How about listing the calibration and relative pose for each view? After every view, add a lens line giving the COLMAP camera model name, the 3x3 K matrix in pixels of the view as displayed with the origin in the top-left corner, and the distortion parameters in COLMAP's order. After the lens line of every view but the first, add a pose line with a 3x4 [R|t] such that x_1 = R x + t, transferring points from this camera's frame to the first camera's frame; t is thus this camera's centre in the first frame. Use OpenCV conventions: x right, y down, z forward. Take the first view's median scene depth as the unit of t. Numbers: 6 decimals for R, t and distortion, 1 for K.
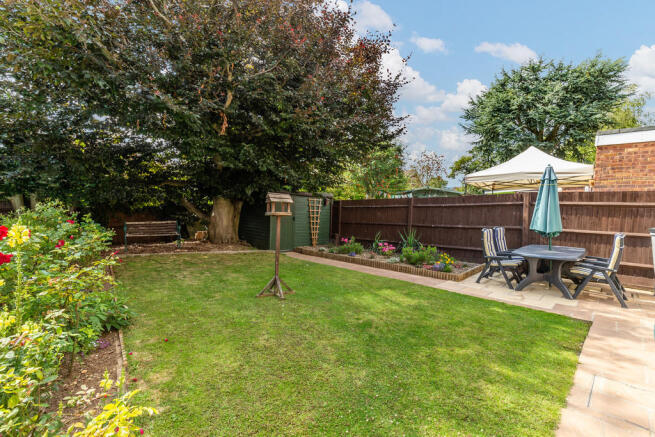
lens RADIAL K [[295.3, 0, 327.5], [0, 295.3, 218.5], [0, 0, 1]] dist [0.000018, 0.000020]
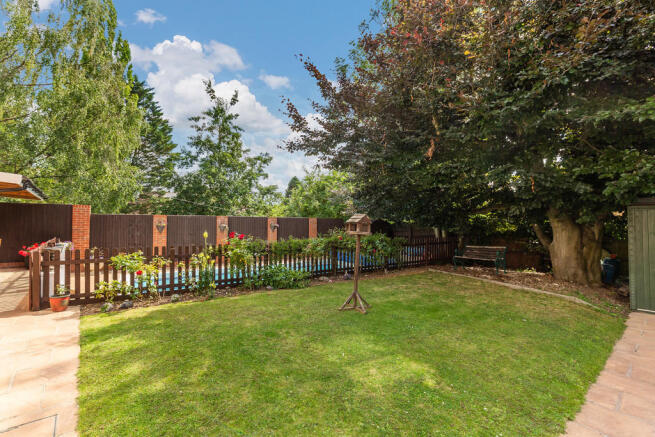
lens RADIAL K [[295.3, 0, 327.5], [0, 295.3, 218.5], [0, 0, 1]] dist [0.000018, 0.000020]
pose [[-0.057207, -0.057583, -0.996700, 0.919278], [-0.052248, 0.997140, -0.054610, -0.002054], [0.996994, 0.048951, -0.060052, 0.959784]]
